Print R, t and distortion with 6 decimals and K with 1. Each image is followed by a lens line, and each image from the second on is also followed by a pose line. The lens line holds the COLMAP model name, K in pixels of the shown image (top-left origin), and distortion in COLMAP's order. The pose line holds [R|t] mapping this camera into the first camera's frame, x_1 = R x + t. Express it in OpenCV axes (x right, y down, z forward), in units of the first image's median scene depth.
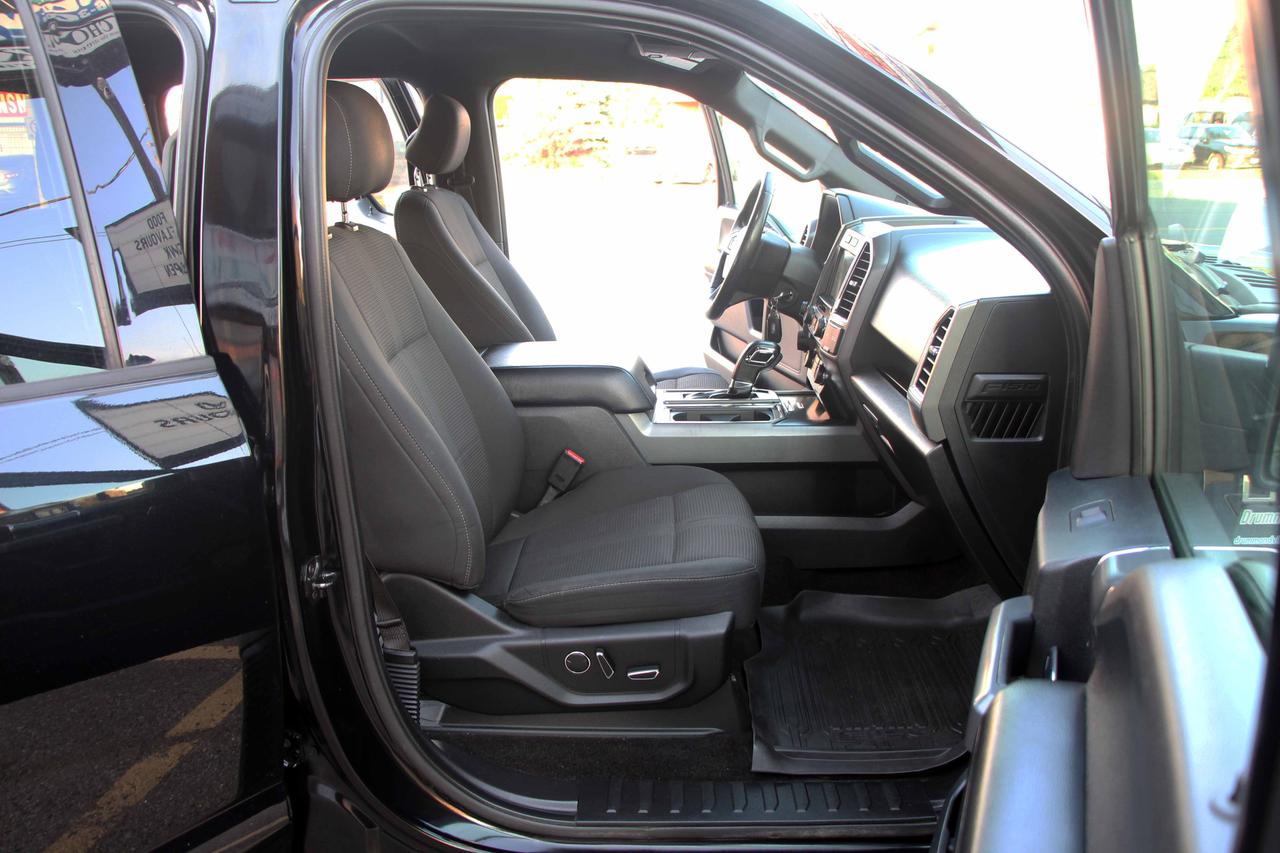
lens RADIAL K [[1067.3, 0, 658.0], [0, 1067.3, 431.1], [0, 0, 1]] dist [-0.205502, 0.210929]
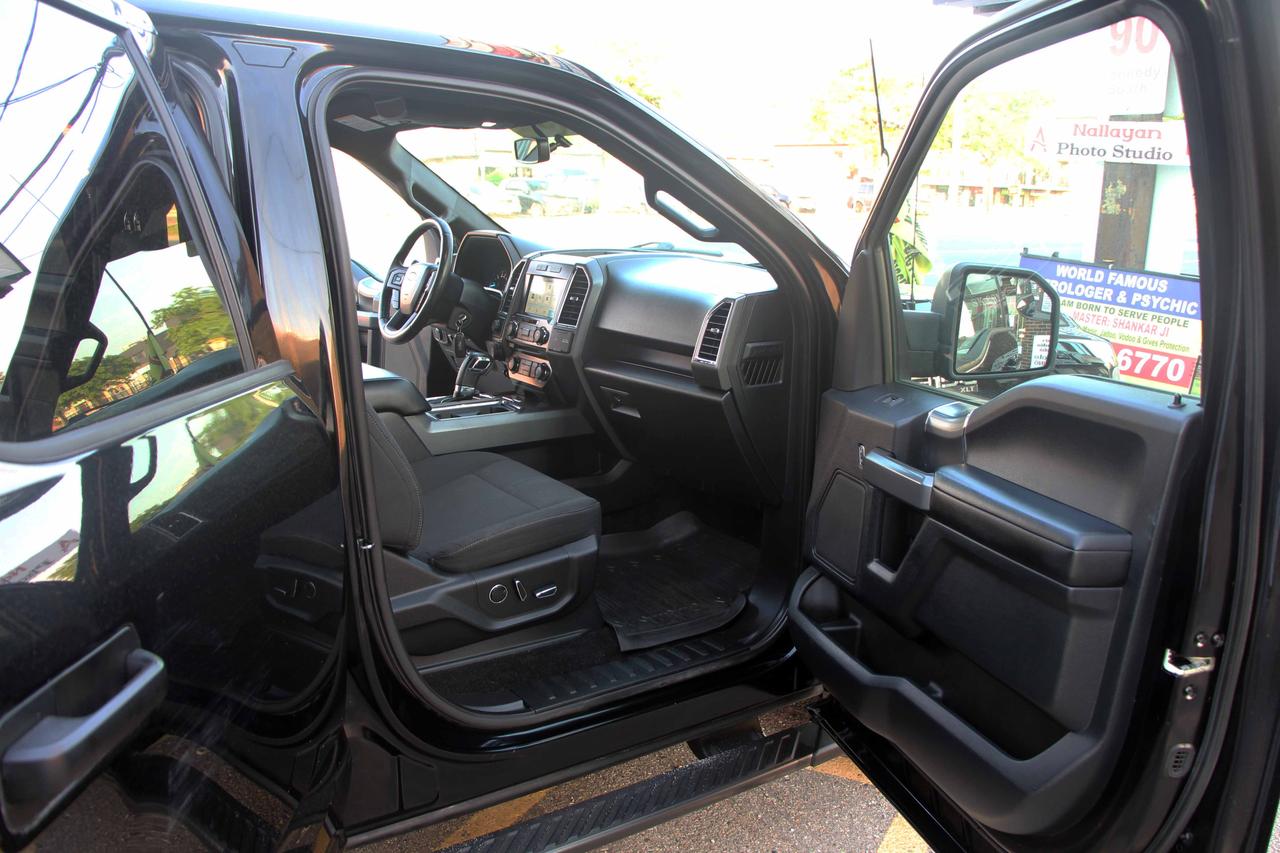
lens RADIAL K [[1096.3, 0, 626.1], [0, 1096.3, 450.2], [0, 0, 1]] dist [-0.207957, 0.225608]
pose [[0.810058, -0.112433, 0.575469, -0.685803], [0.134966, 0.990844, 0.003603, 0.063276], [-0.570605, 0.074751, 0.817816, -0.173652]]
